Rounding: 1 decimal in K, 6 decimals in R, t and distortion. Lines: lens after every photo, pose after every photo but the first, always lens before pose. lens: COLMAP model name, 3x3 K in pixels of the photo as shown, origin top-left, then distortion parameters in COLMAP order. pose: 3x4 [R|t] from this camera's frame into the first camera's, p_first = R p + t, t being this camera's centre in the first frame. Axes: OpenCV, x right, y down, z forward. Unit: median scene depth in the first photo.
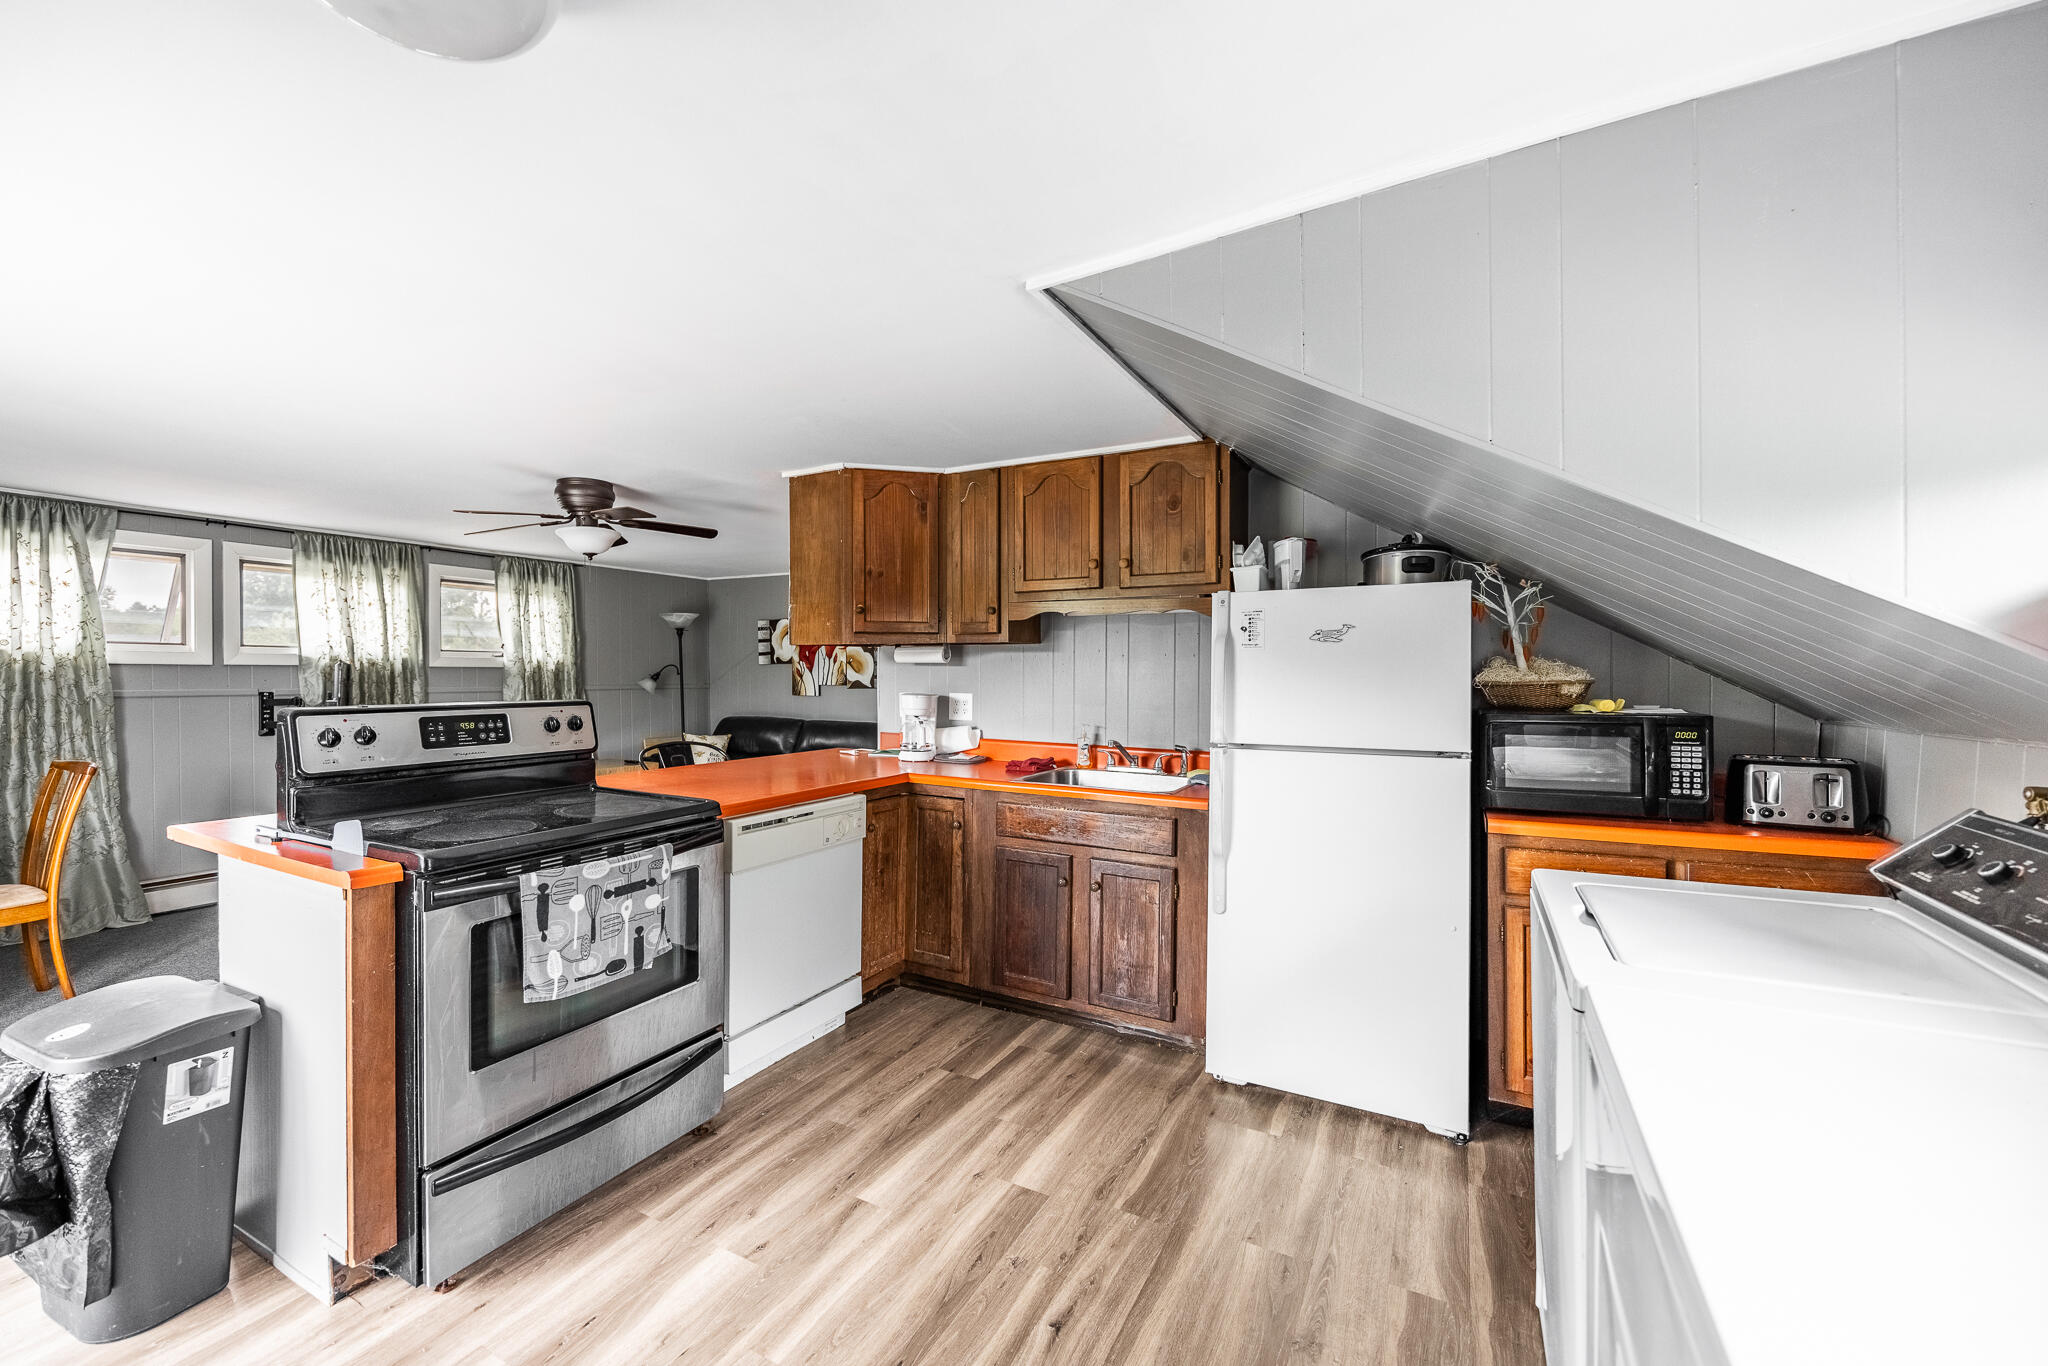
lens RADIAL K [[811.8, 0, 1038.7], [0, 811.8, 679.3], [0, 0, 1]] dist [0.000244, 0.000044]
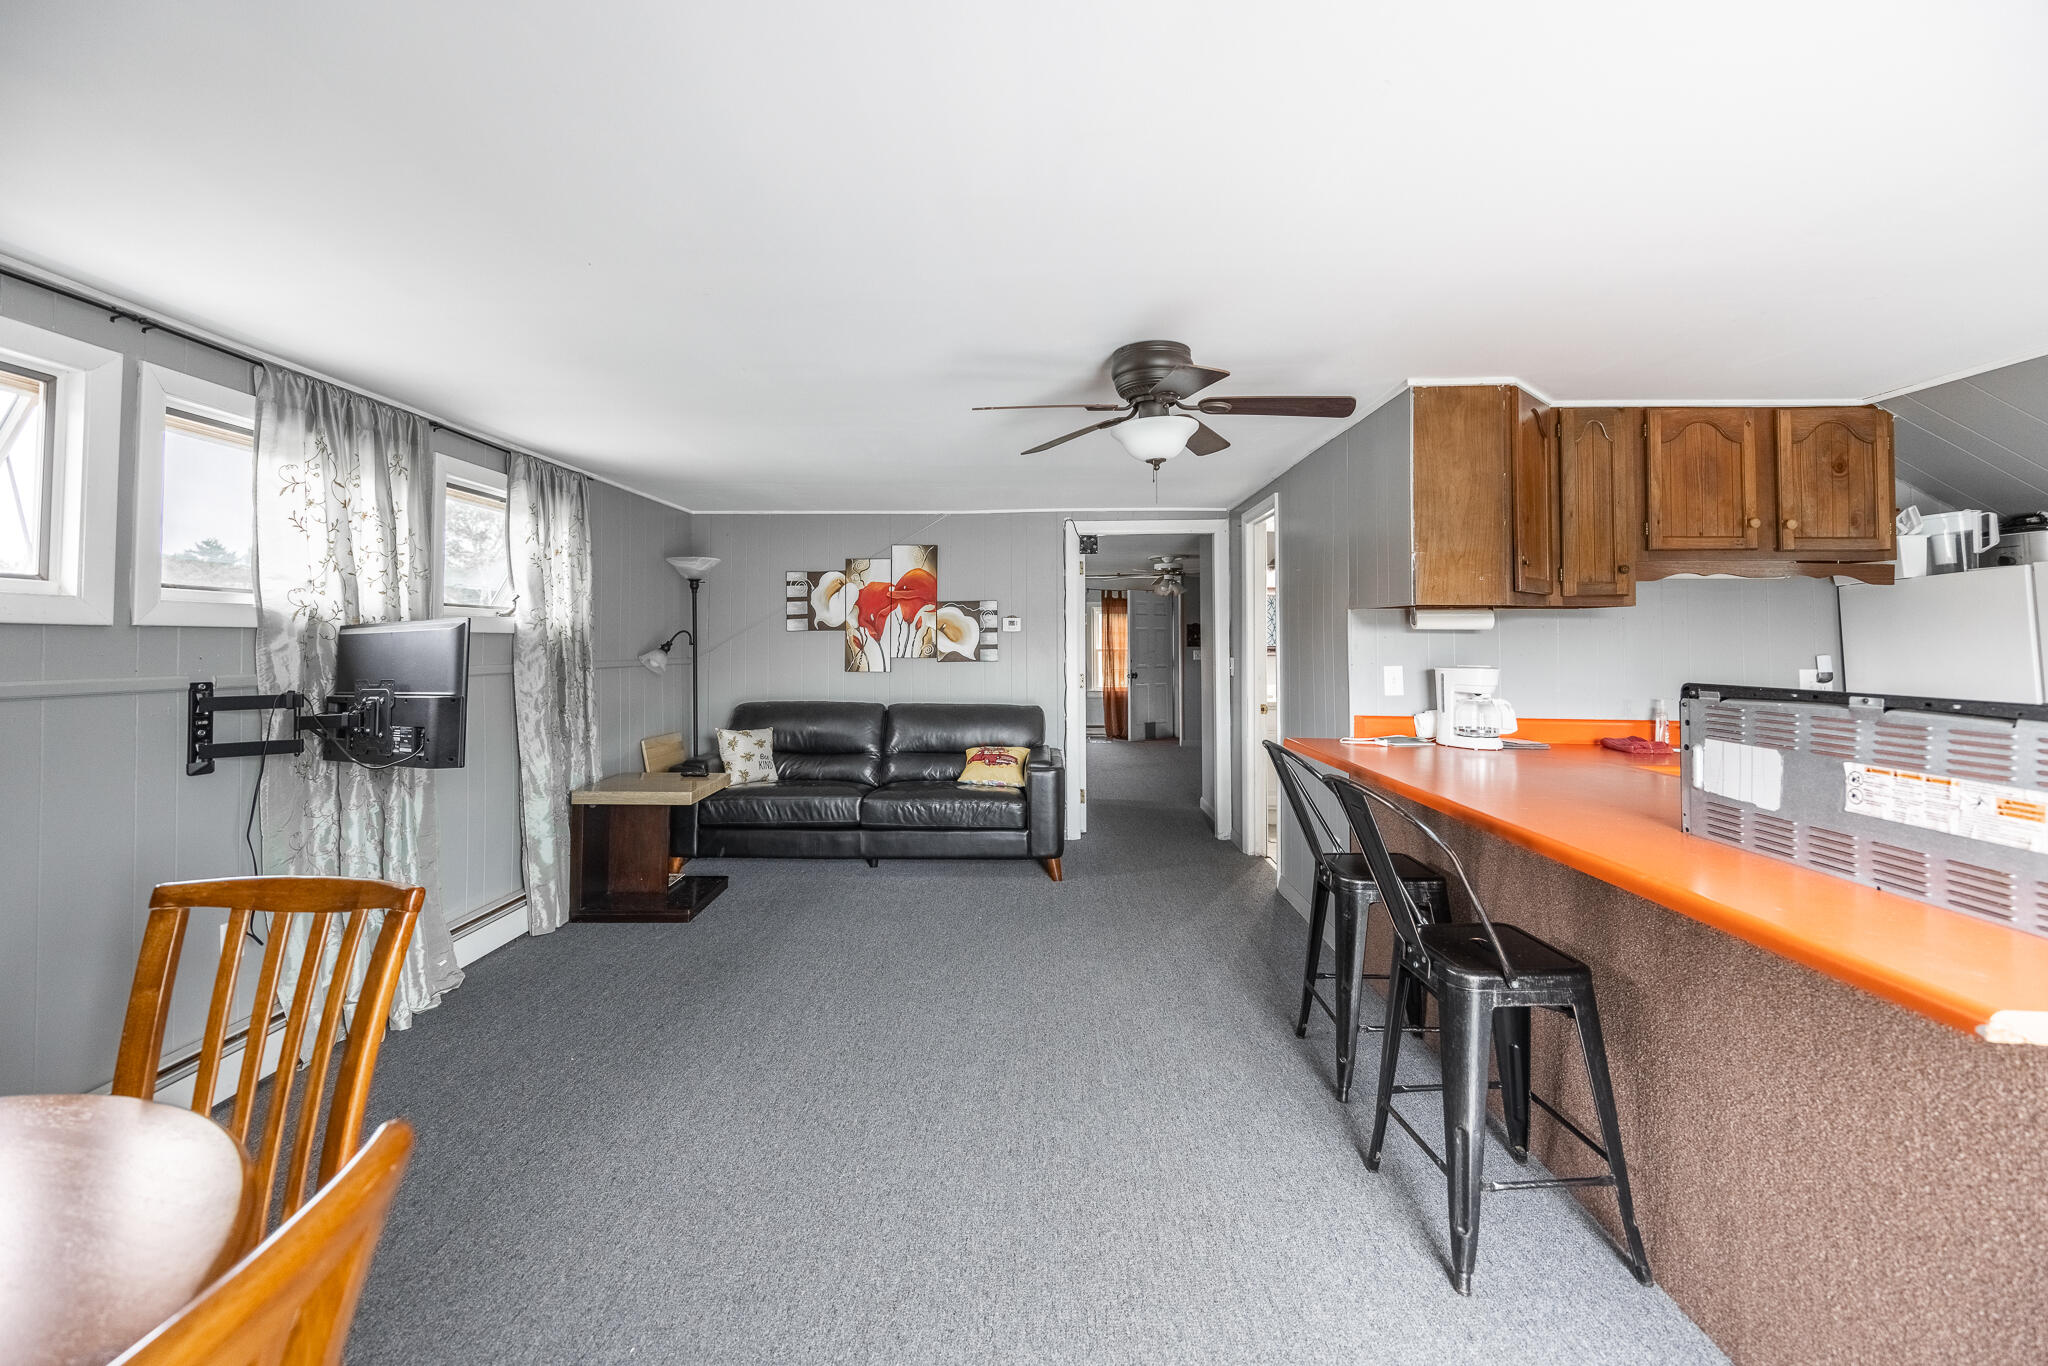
lens RADIAL K [[811.8, 0, 1006.3], [0, 811.8, 605.6], [0, 0, 1]] dist [0.000244, 0.000044]
pose [[0.902003, 0.018311, 0.431341, -0.590581], [0.004455, 0.998652, -0.051711, -0.002558], [-0.431707, 0.048565, 0.900706, 0.290860]]
